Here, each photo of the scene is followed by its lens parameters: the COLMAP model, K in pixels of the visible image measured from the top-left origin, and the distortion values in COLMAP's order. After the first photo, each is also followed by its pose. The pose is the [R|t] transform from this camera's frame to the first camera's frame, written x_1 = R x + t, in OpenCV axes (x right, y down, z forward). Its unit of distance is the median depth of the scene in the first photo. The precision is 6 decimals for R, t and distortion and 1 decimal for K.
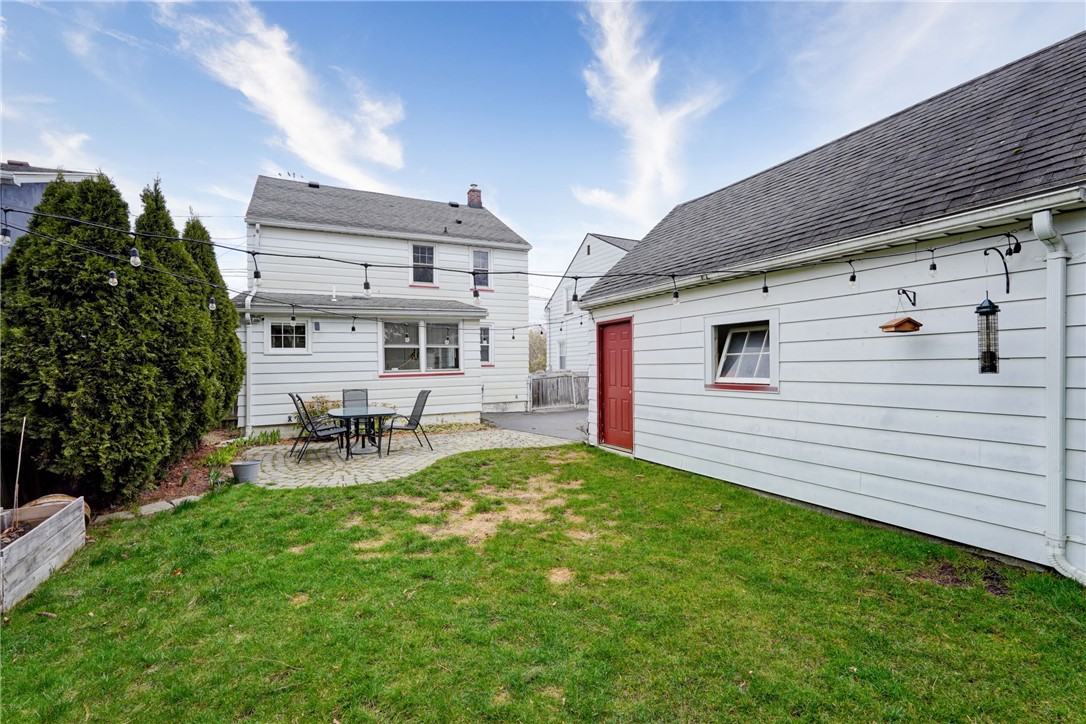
lens RADIAL K [[468.4, 0, 507.0], [0, 468.4, 364.4], [0, 0, 1]] dist [-0.000381, 0.000131]
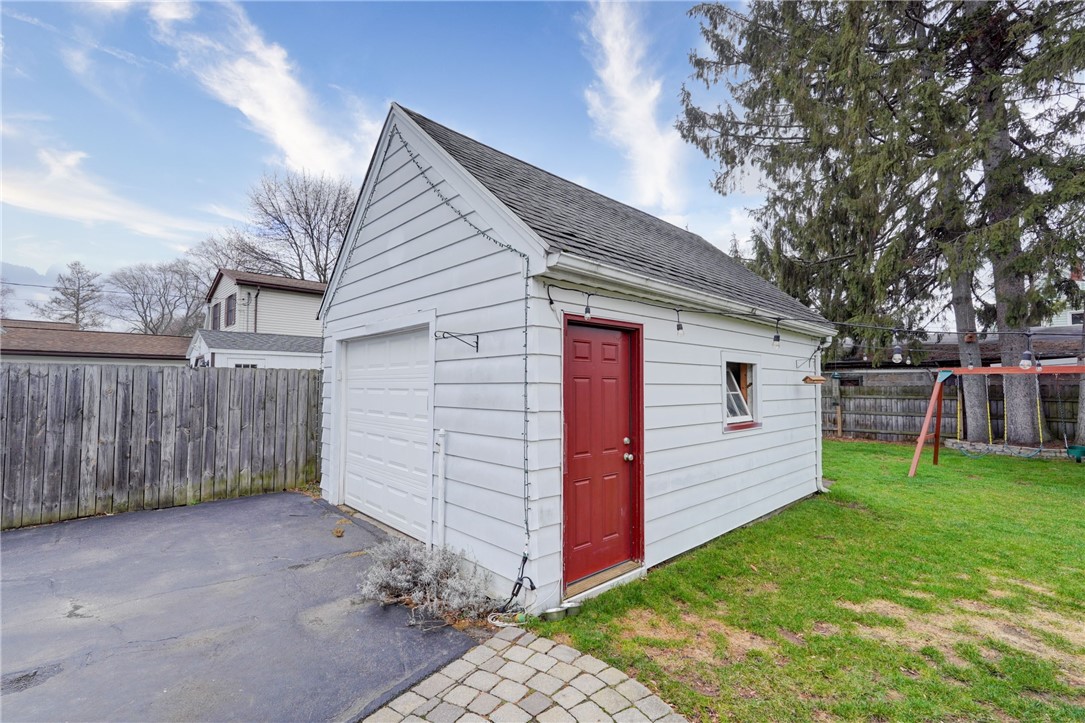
lens RADIAL K [[481.8, 0, 542.5], [0, 481.8, 361.5], [0, 0, 1]] dist [-0.000124, 0.000330]
pose [[-0.360469, 0.058078, 0.930961, -0.162974], [-0.001043, 0.998034, -0.062666, -0.012032], [-0.932770, -0.023560, -0.359700, 0.878211]]
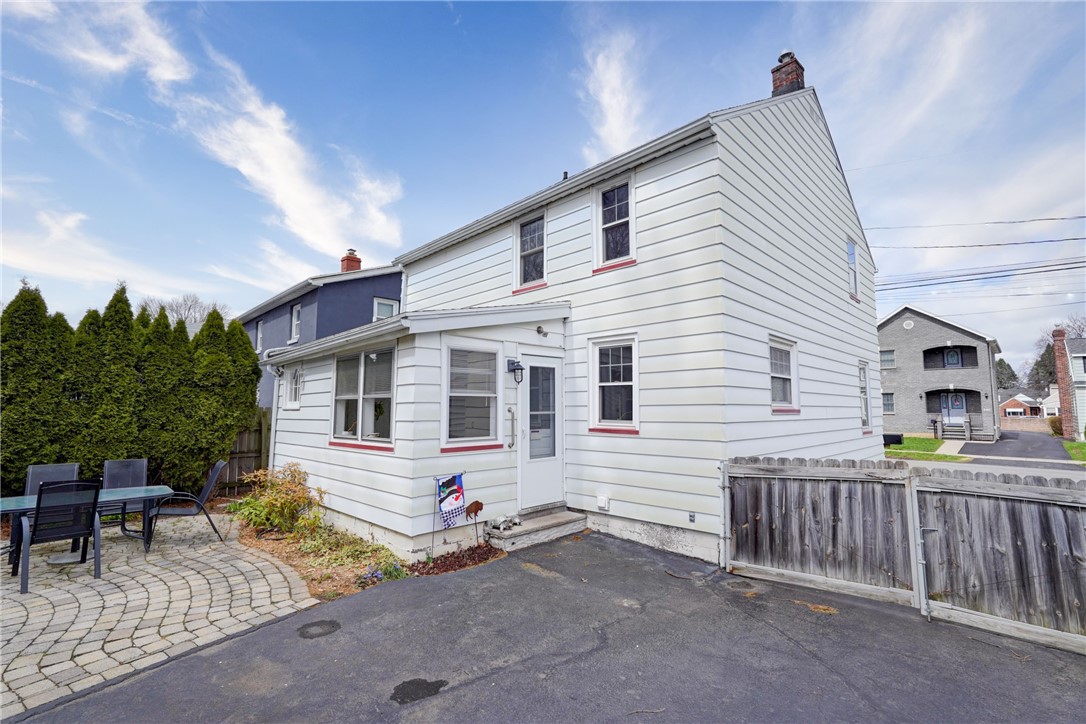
lens RADIAL K [[480.8, 0, 543.0], [0, 480.8, 362.0], [0, 0, 1]] dist [-0.000616, 0.000961]
pose [[0.383482, -0.076510, -0.920374, 0.457540], [-0.001355, 0.996515, -0.083404, -0.031478], [0.923547, 0.033231, 0.382042, 0.985695]]
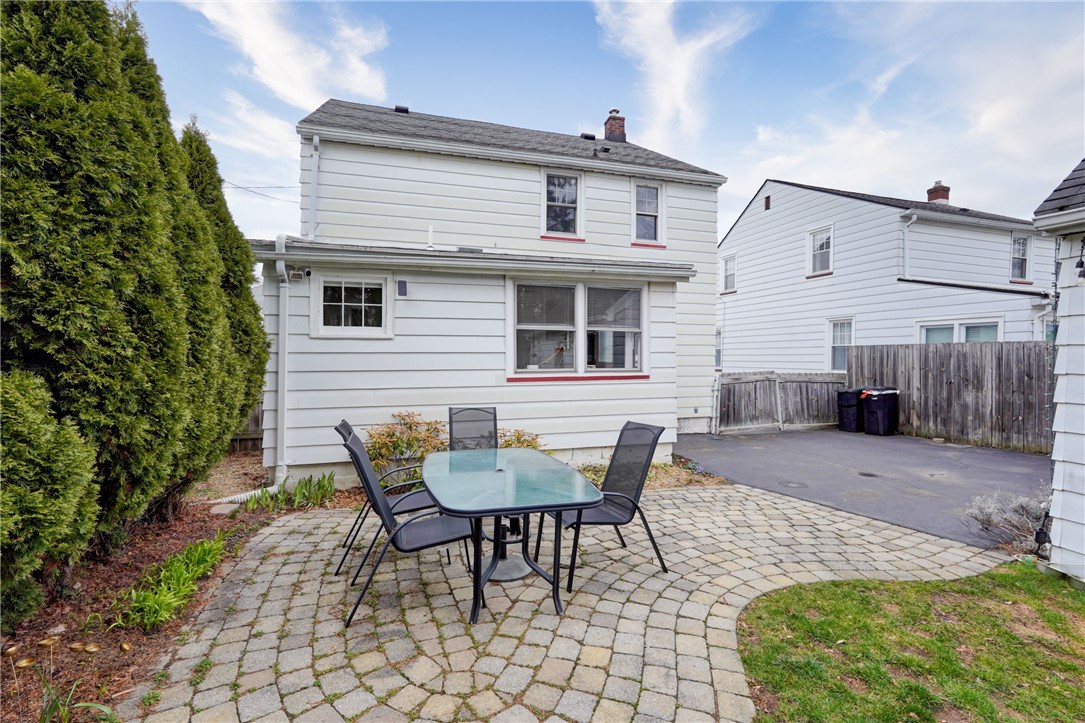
lens RADIAL K [[481.8, 0, 542.5], [0, 481.8, 361.5], [0, 0, 1]] dist [-0.000124, 0.000330]
pose [[0.994483, 0.019952, -0.102979, -0.167122], [-0.018771, 0.999747, 0.012421, -0.004200], [0.103200, -0.010419, 0.994606, 0.416915]]
